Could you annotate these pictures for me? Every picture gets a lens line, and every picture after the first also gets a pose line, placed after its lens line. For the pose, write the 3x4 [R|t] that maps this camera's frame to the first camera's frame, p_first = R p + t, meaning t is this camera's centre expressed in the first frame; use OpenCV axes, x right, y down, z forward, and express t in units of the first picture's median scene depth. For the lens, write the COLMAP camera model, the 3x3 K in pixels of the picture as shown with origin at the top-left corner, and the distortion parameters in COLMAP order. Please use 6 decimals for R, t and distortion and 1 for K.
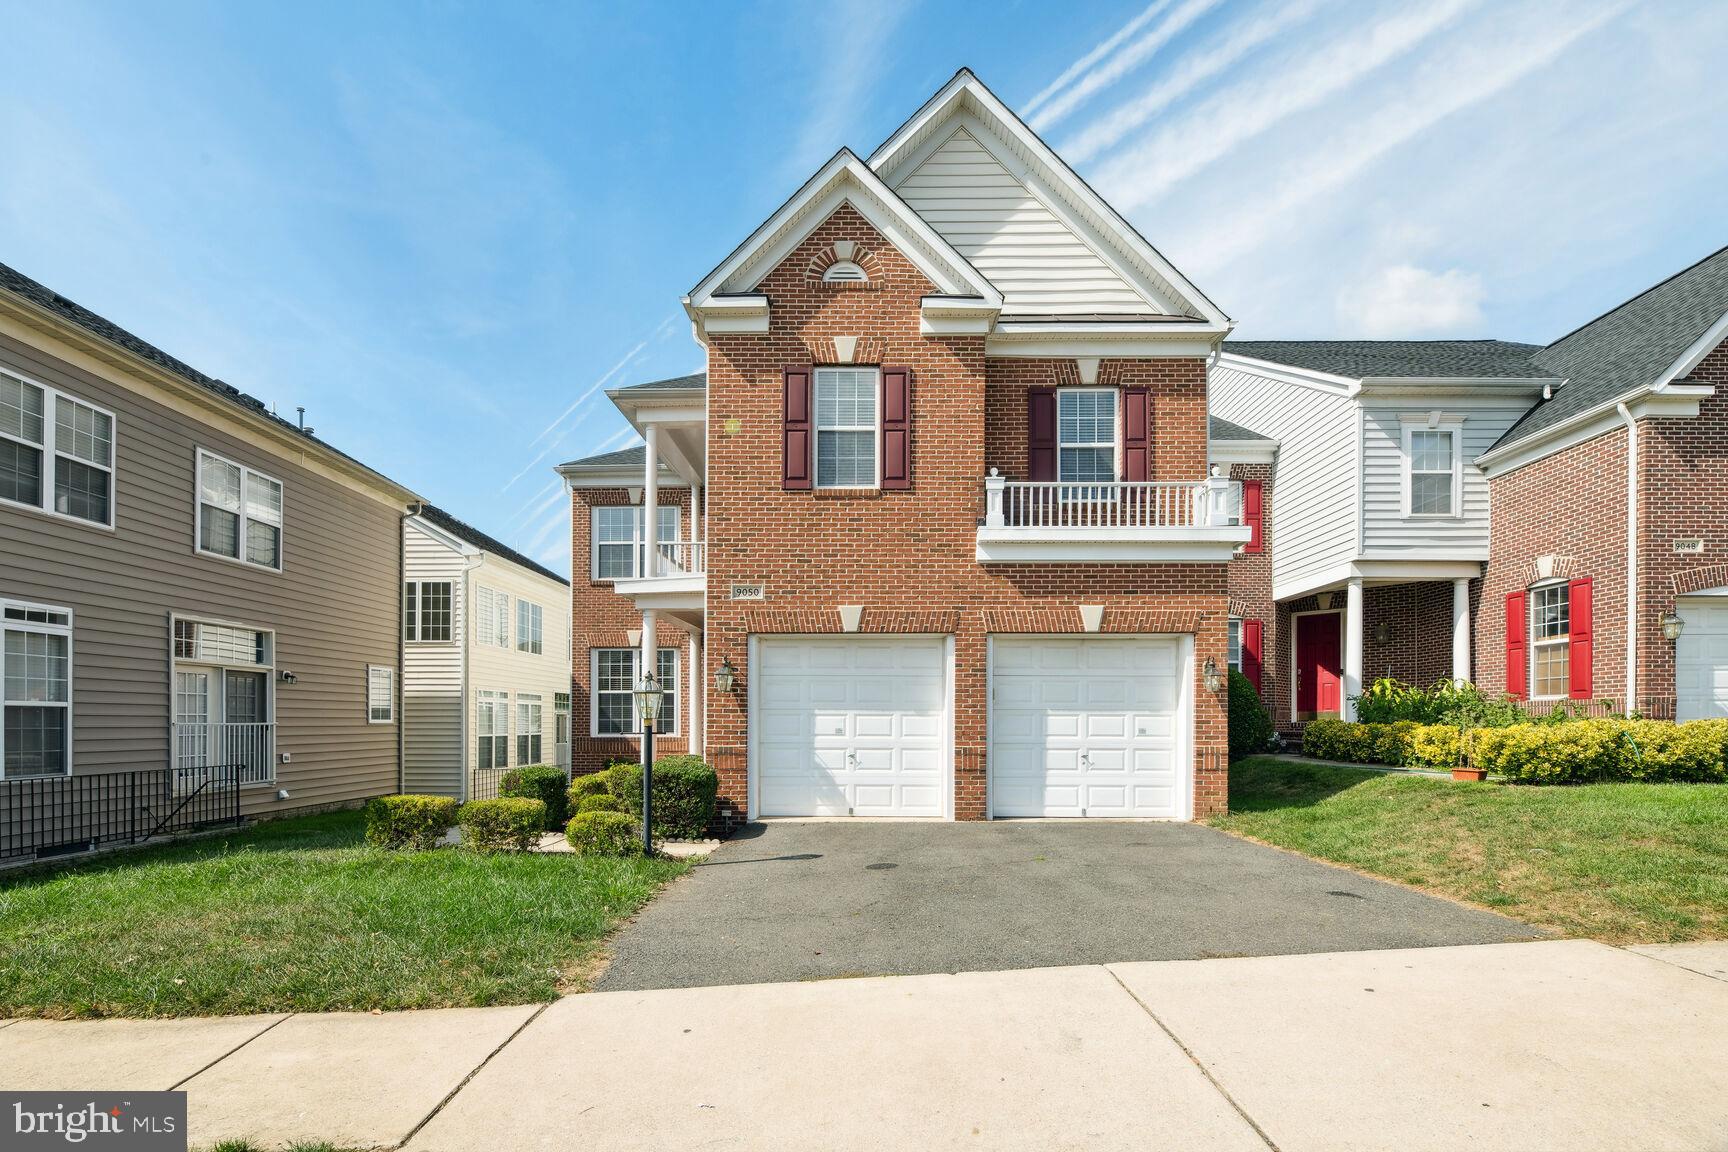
lens RADIAL K [[697.4, 0, 876.4], [0, 697.4, 577.5], [0, 0, 1]] dist [0.003950, -0.001053]
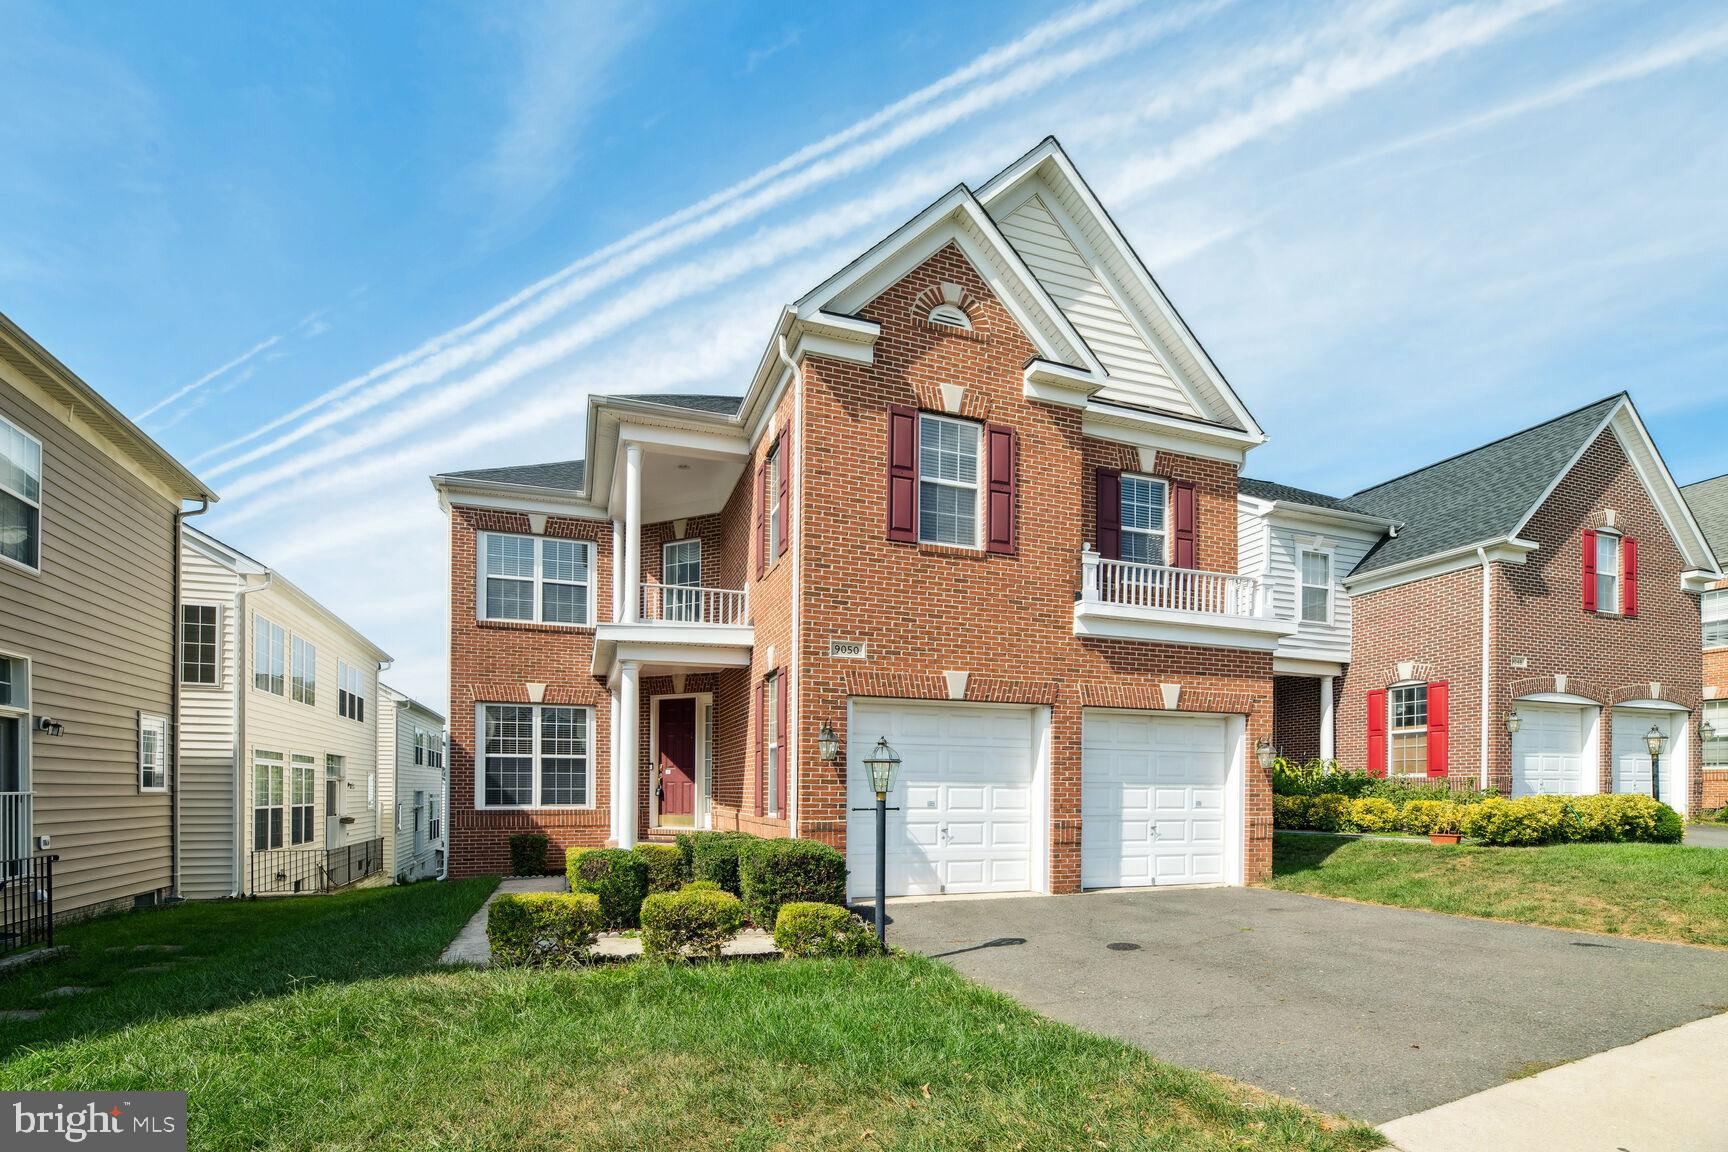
lens RADIAL K [[697.4, 0, 876.2], [0, 697.4, 654.6], [0, 0, 1]] dist [0.003950, -0.001053]
pose [[0.948575, 0.063995, 0.310015, -0.389534], [-0.067715, 0.997704, 0.001240, 0.021622], [-0.309224, -0.022168, 0.950731, 0.123930]]
